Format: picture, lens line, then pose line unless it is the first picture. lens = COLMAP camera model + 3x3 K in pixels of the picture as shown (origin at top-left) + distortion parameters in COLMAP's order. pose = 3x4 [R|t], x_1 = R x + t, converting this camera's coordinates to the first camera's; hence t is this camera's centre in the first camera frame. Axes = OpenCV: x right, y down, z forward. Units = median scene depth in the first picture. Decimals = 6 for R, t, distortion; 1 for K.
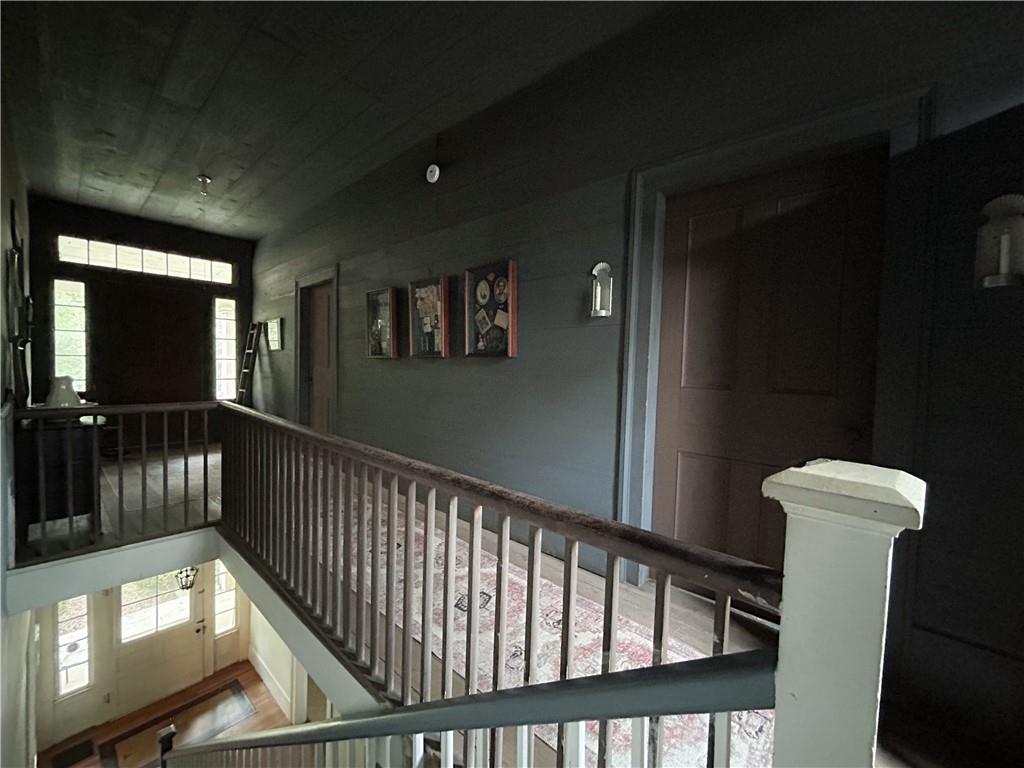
lens RADIAL K [[417.8, 0, 505.5], [0, 417.8, 383.8], [0, 0, 1]] dist [0.001964, 0.000244]
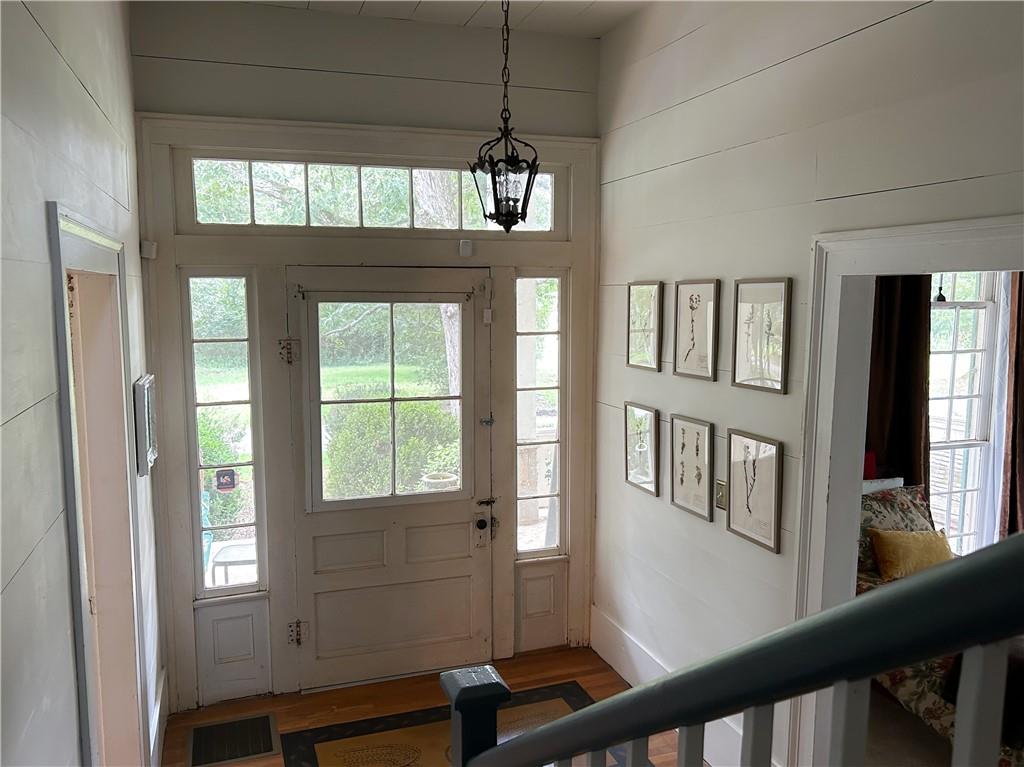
lens RADIAL K [[816.9, 0, 512.4], [0, 816.9, 386.7], [0, 0, 1]] dist [0.029579, -0.044736]
pose [[0.881502, 0.032811, -0.471039, -0.428336], [0.002538, 0.997239, 0.074213, 0.470881], [0.472173, -0.066614, 0.878985, 0.447891]]
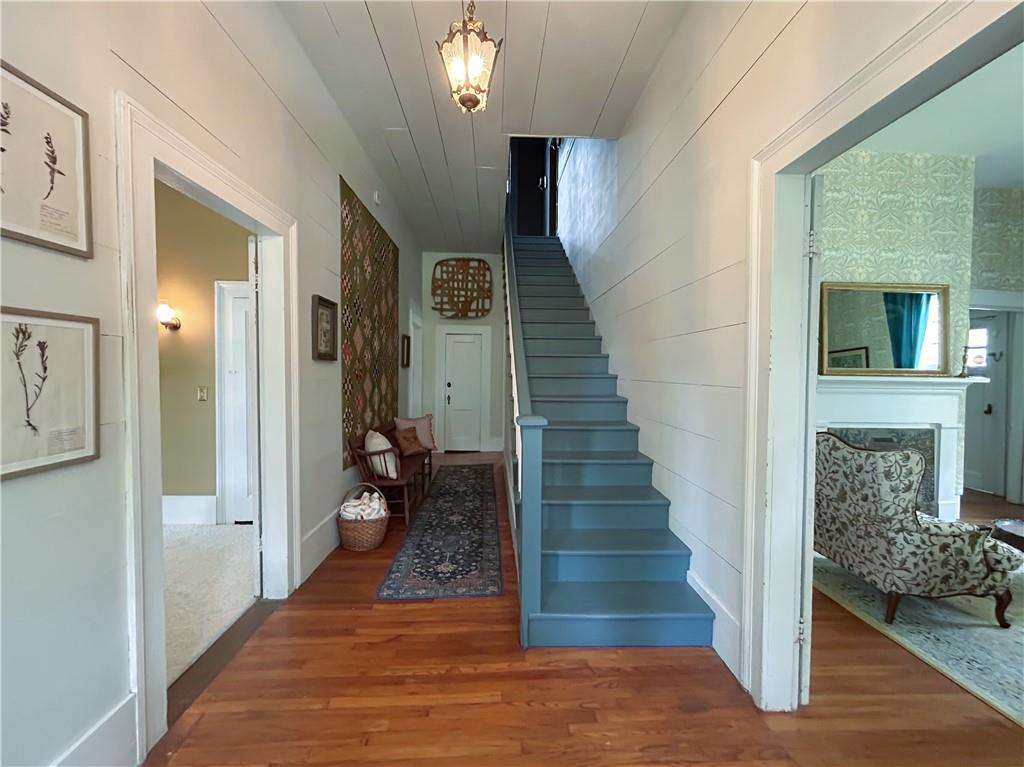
lens RADIAL K [[417.8, 0, 512.2], [0, 417.8, 380.3], [0, 0, 1]] dist [0.001964, 0.000244]
pose [[-0.706504, -0.046969, 0.706148, -0.847992], [-0.000942, 0.997857, 0.065429, 0.566912], [-0.707708, 0.045561, -0.705034, 1.010381]]
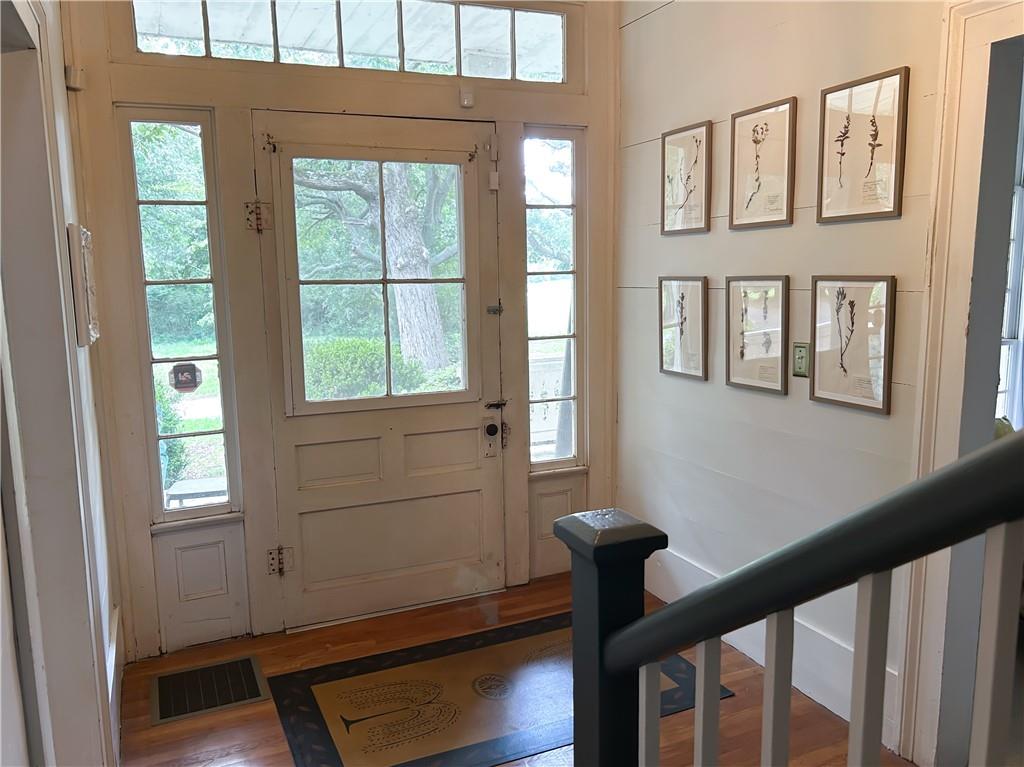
lens RADIAL K [[816.9, 0, 514.3], [0, 816.9, 387.5], [0, 0, 1]] dist [0.029579, -0.044736]
pose [[0.916349, 0.020571, -0.399851, -0.535752], [0.022719, 0.994399, 0.103225, 0.558266], [0.399735, -0.103674, 0.910749, 0.514598]]
